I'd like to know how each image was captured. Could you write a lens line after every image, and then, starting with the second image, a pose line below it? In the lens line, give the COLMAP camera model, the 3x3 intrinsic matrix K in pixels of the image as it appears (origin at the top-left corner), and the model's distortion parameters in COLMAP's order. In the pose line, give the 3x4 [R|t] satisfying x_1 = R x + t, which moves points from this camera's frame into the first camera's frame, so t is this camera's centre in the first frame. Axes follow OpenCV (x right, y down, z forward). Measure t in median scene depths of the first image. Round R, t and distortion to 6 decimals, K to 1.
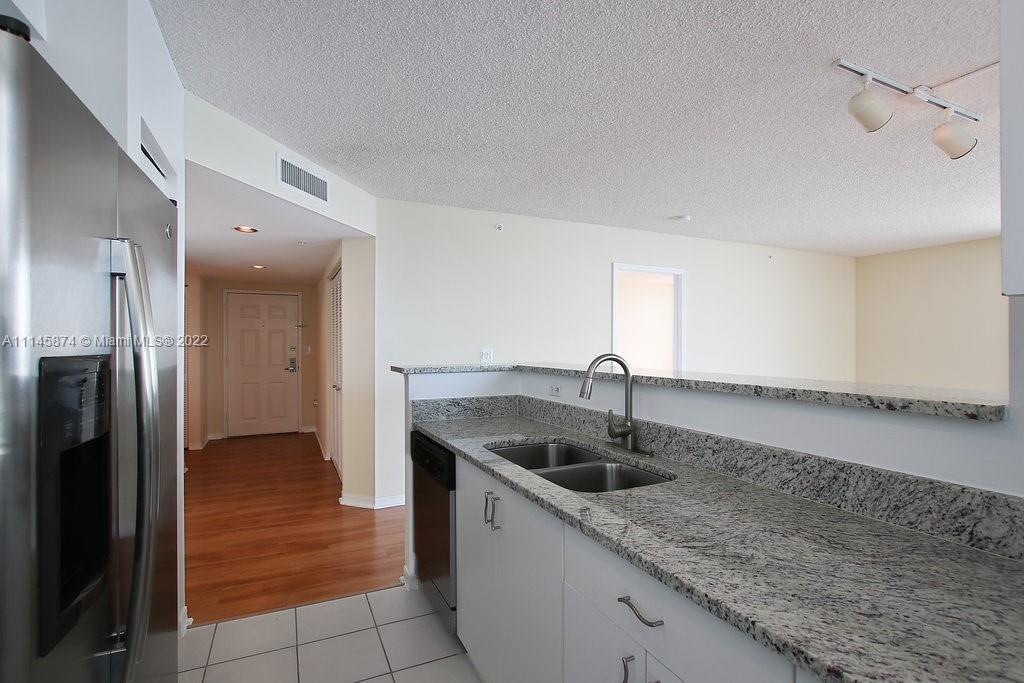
lens RADIAL K [[481.5, 0, 506.7], [0, 481.5, 346.2], [0, 0, 1]] dist [-0.021057, -0.004690]
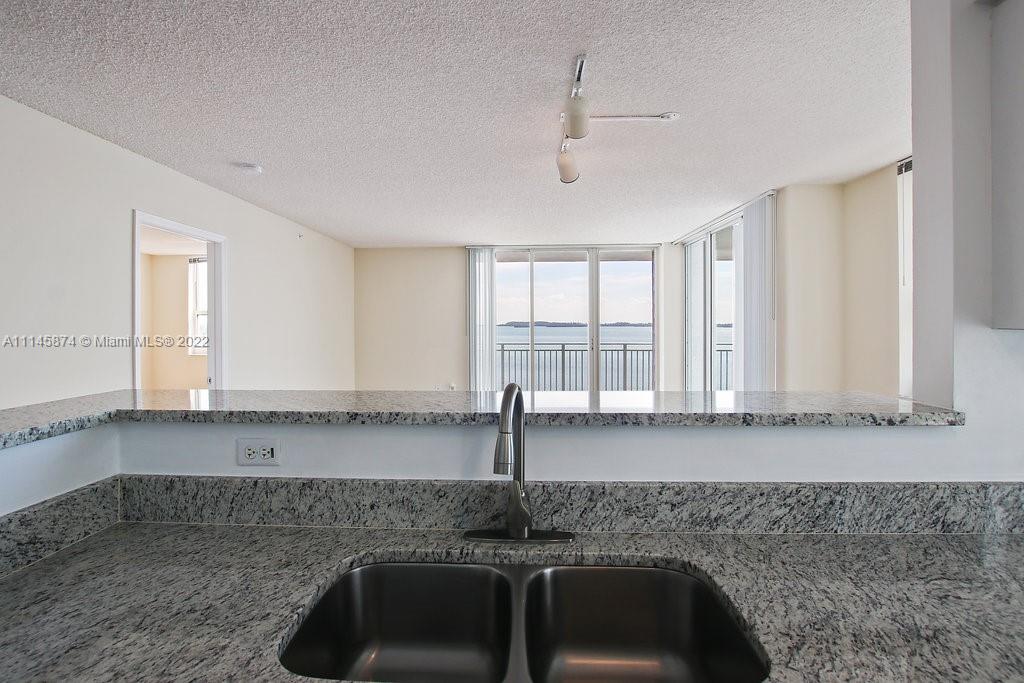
lens RADIAL K [[499.3, 0, 537.8], [0, 499.3, 331.9], [0, 0, 1]] dist [-0.029972, 0.000056]
pose [[0.462335, -0.010640, 0.886642, -0.339714], [0.005644, 0.999943, 0.009057, -0.057388], [-0.886688, 0.000817, 0.462368, 0.815841]]
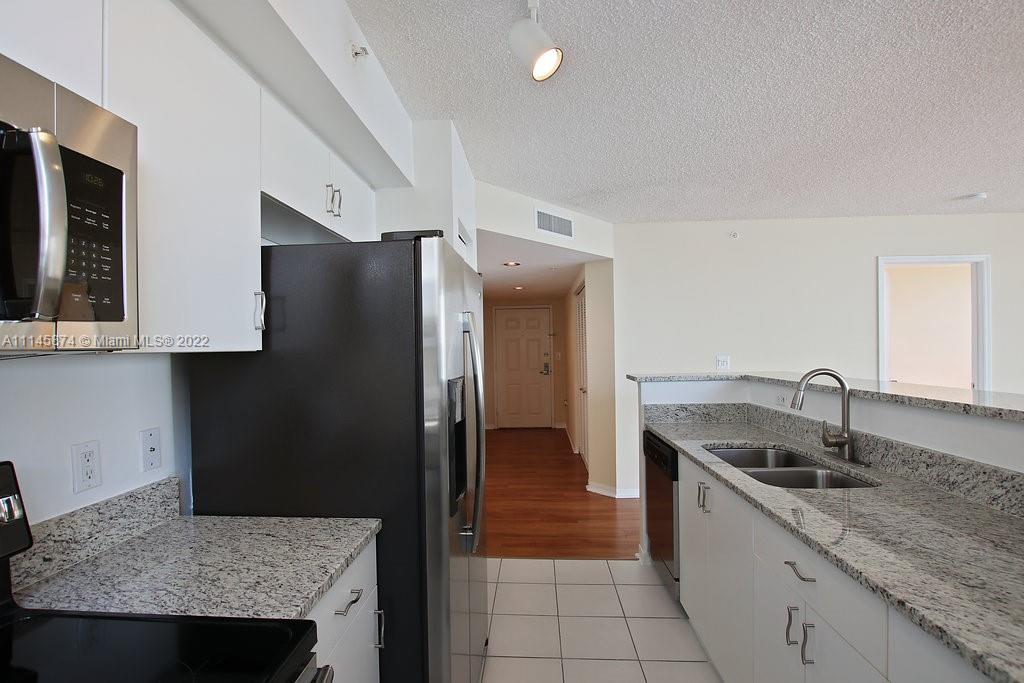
lens RADIAL K [[481.5, 0, 506.7], [0, 481.5, 346.2], [0, 0, 1]] dist [-0.021057, -0.004690]
pose [[0.878698, -0.017345, -0.477063, 0.120804], [0.015618, 0.999849, -0.007587, -0.044232], [0.477122, -0.000783, 0.878836, -0.326655]]
